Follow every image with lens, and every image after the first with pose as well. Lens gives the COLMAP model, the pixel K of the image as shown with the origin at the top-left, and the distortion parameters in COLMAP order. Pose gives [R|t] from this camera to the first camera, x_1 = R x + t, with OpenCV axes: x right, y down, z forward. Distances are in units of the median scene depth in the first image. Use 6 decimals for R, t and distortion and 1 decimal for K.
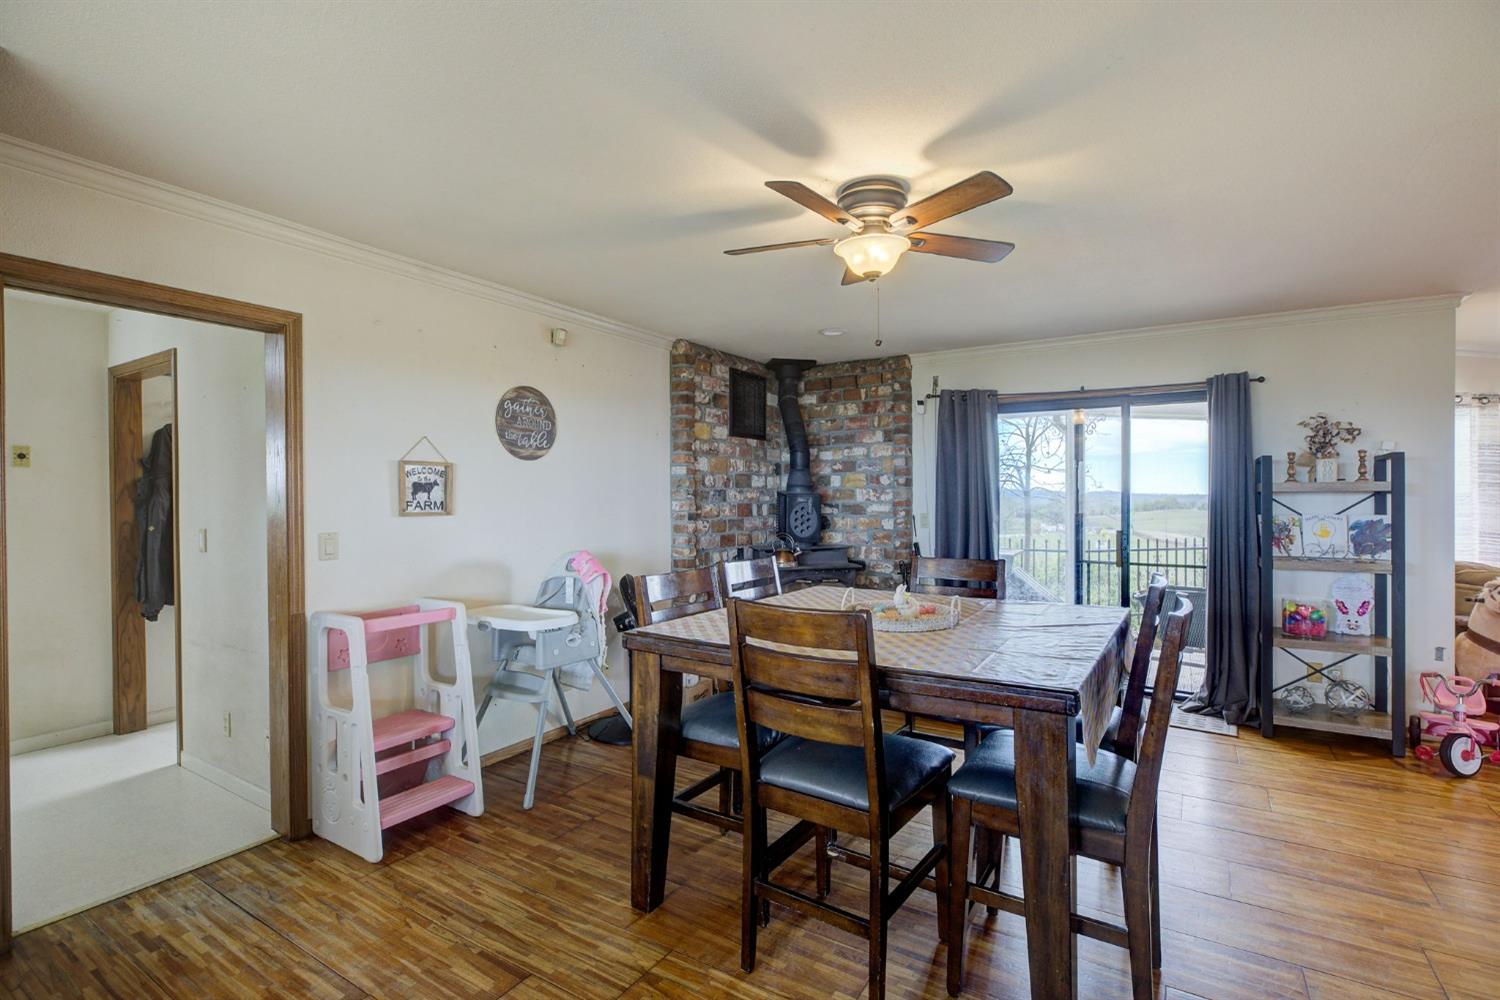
lens RADIAL K [[690.6, 0, 765.5], [0, 690.6, 504.2], [0, 0, 1]] dist [-0.000006, 0.000409]
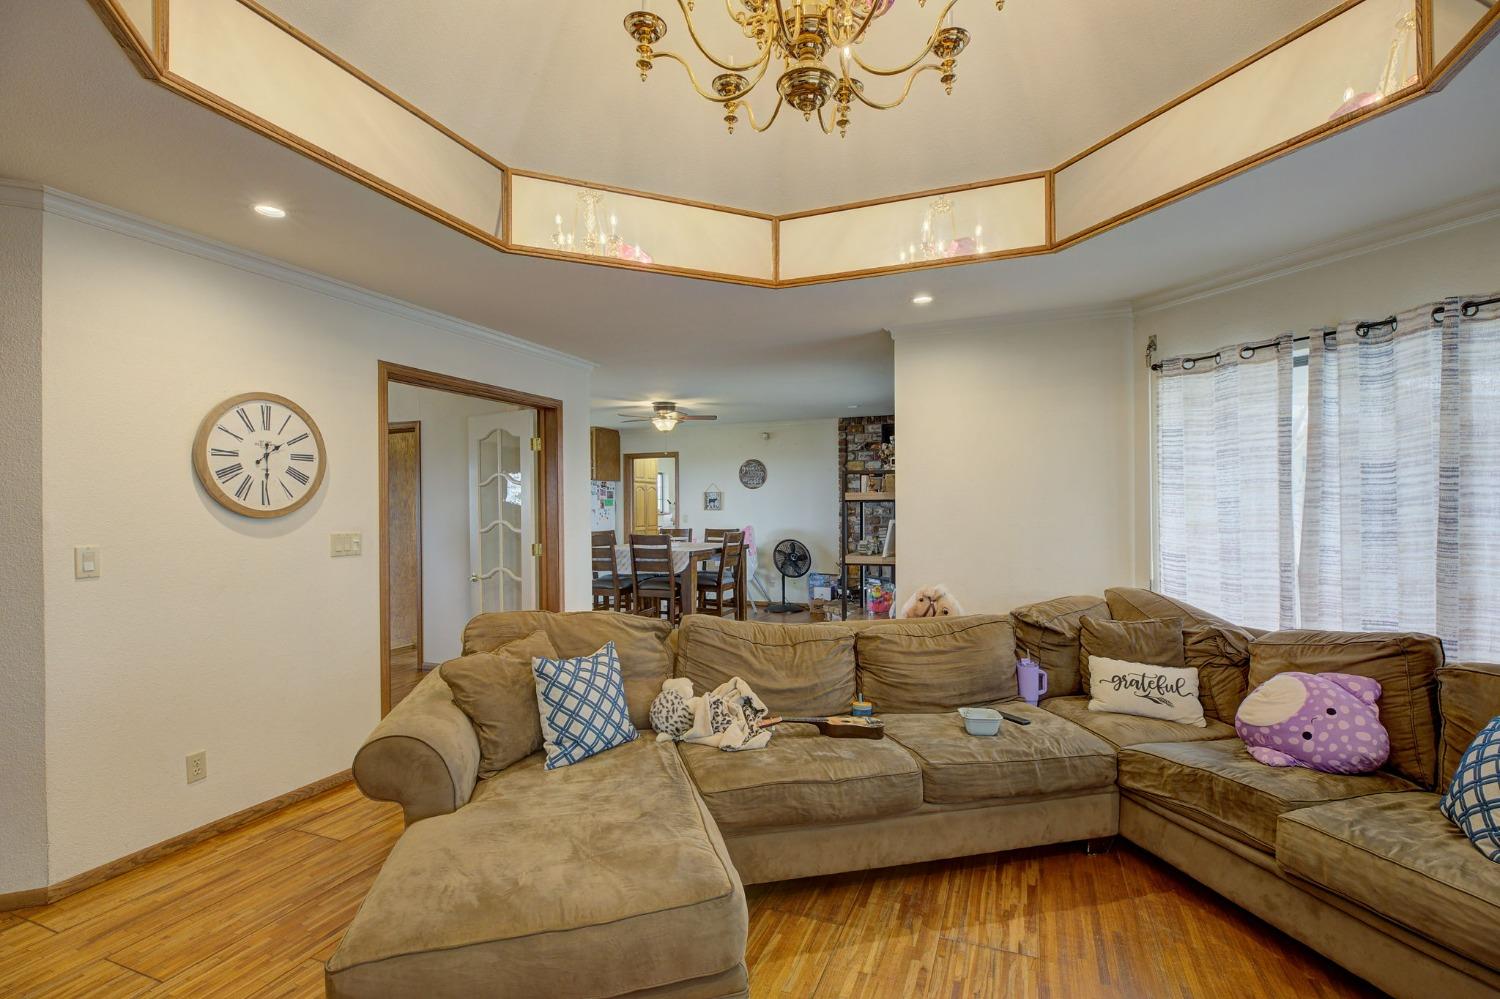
lens RADIAL K [[690.6, 0, 758.0], [0, 690.6, 505.1], [0, 0, 1]] dist [-0.000006, 0.000409]
pose [[0.178759, 0.002397, -0.983890, 1.472729], [-0.004647, 0.999988, 0.001592, -0.006812], [0.983882, 0.004288, 0.178768, 0.405547]]
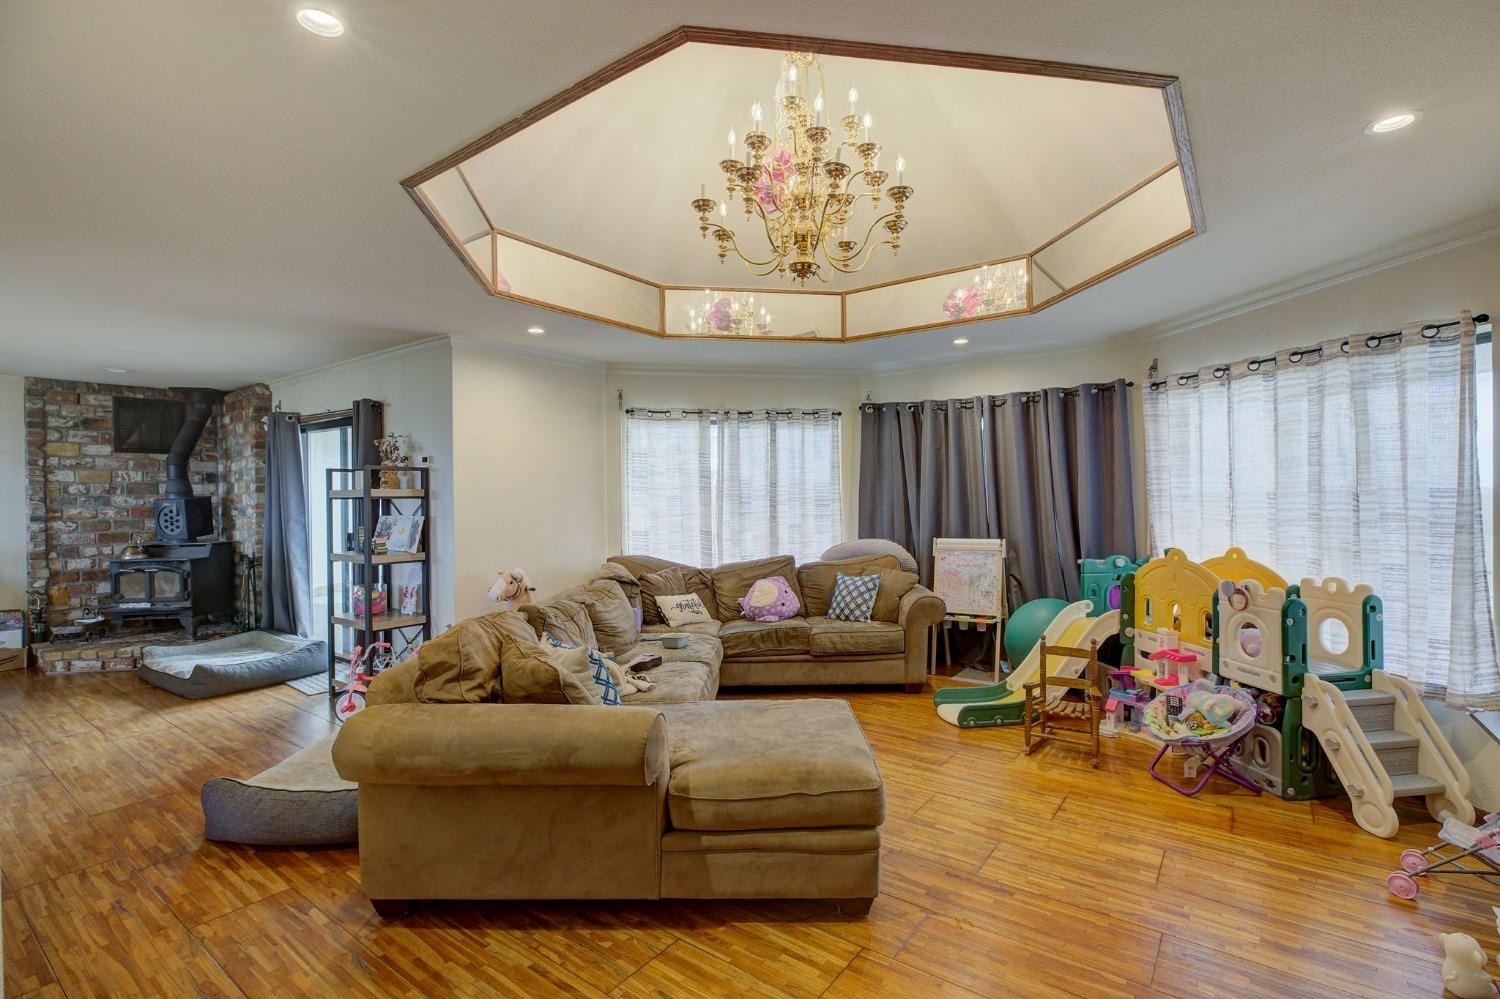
lens RADIAL K [[690.6, 0, 755.9], [0, 690.6, 497.9], [0, 0, 1]] dist [-0.000006, 0.000409]
pose [[0.995576, -0.005906, -0.093770, 1.167679], [0.005385, 0.999969, -0.005805, -0.004353], [0.093802, 0.005274, 0.995577, -0.111269]]
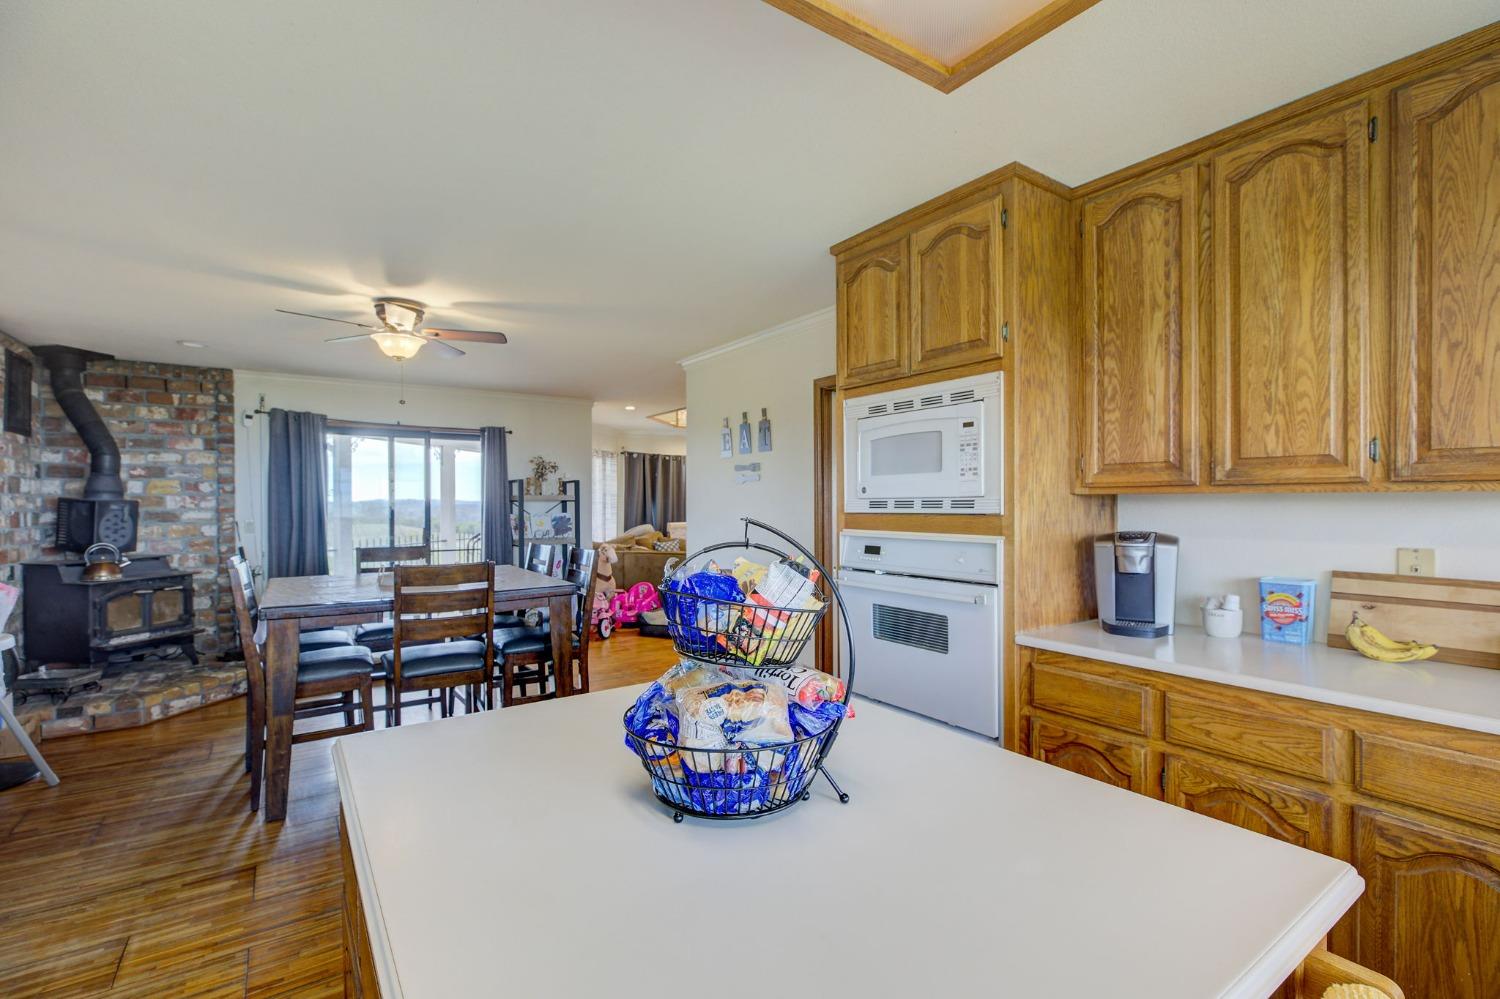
lens RADIAL K [[690.6, 0, 758.7], [0, 690.6, 505.1], [0, 0, 1]] dist [-0.000006, 0.000409]
pose [[0.398213, -0.003179, 0.917288, -0.442147], [0.012890, 0.999915, -0.002131, 0.003975], [-0.917203, 0.012673, 0.398220, -0.155895]]
